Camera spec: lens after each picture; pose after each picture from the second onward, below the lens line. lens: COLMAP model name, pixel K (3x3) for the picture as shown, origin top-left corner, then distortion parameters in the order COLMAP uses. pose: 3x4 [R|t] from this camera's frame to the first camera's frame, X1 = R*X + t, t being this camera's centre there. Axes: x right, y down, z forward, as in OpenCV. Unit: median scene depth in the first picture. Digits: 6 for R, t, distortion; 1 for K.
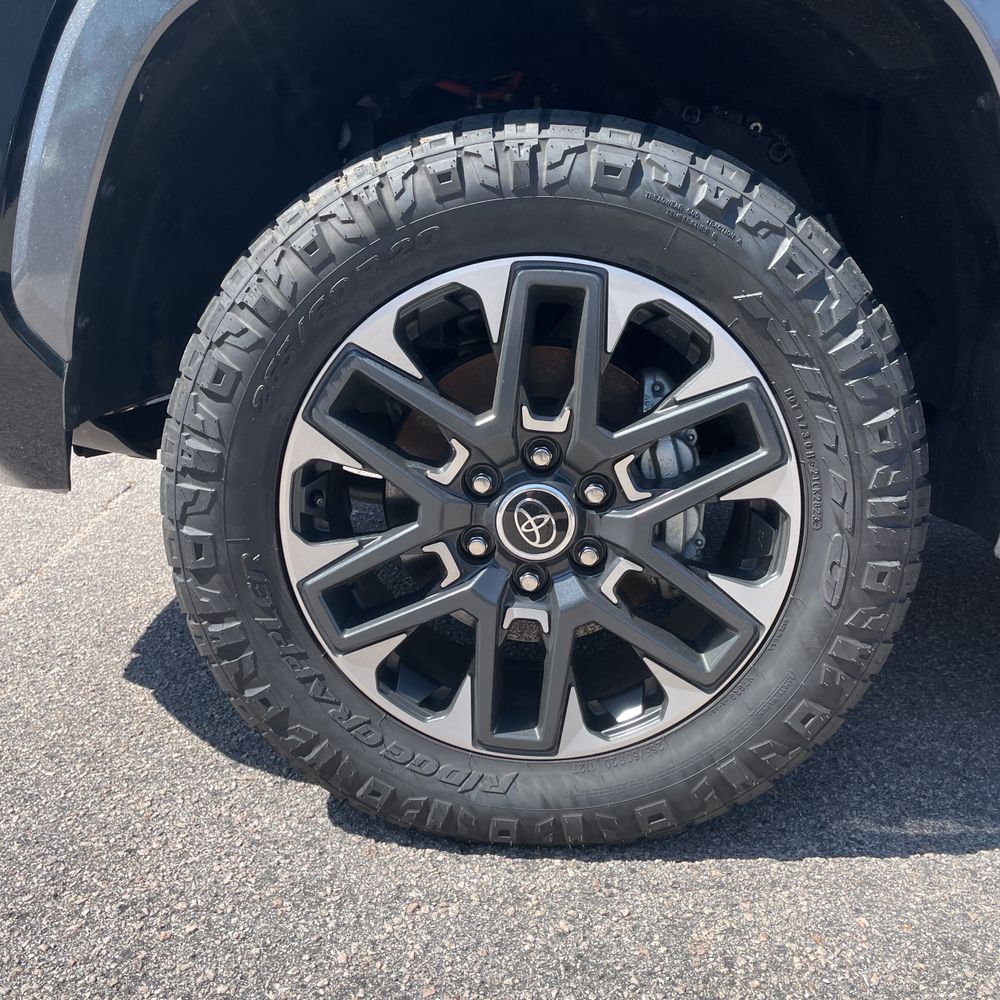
lens RADIAL K [[1033.7, 0, 497.5], [0, 1033.7, 506.2], [0, 0, 1]] dist [0.061266, -0.091265]
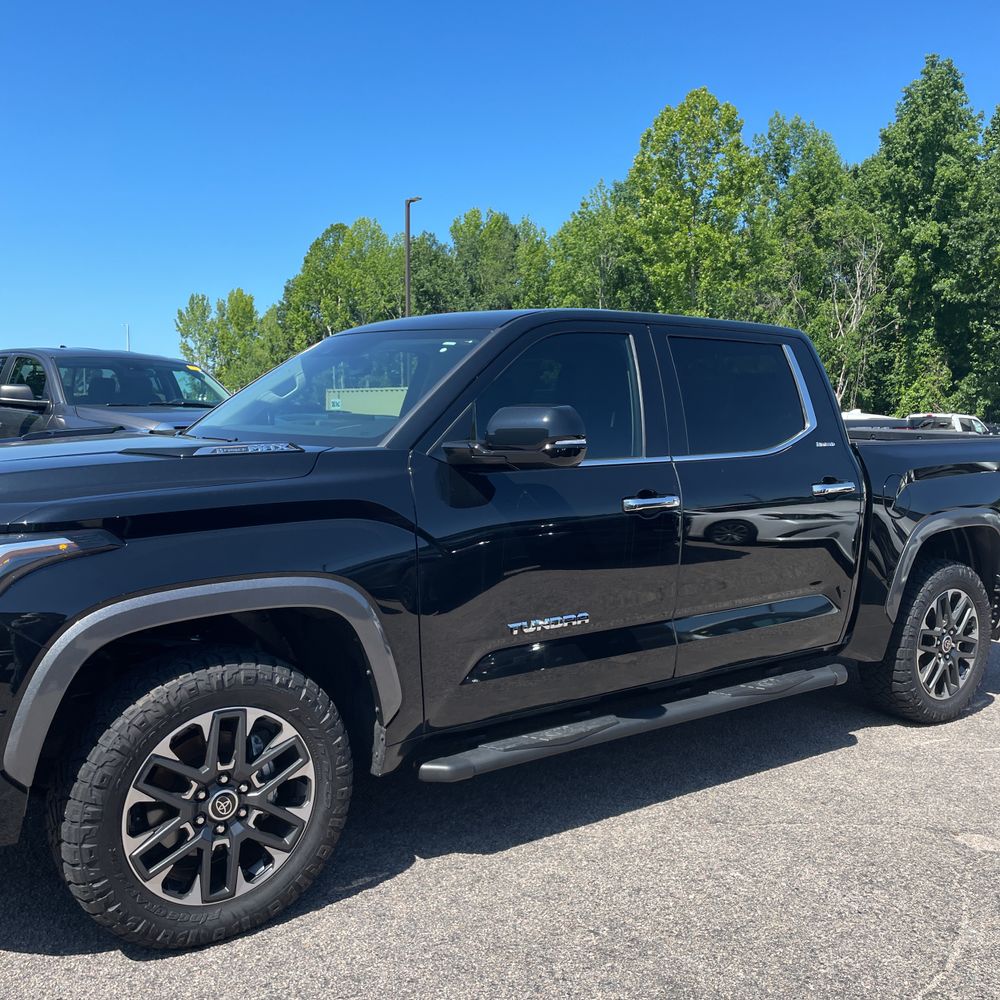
lens RADIAL K [[1021.9, 0, 495.9], [0, 1021.9, 499.6], [0, 0, 1]] dist [0.112977, -0.162324]
pose [[0.767844, -0.062405, 0.637591, -1.063401], [0.158568, 0.982789, -0.094770, -0.388334], [-0.620703, 0.173870, 0.764524, -1.577356]]
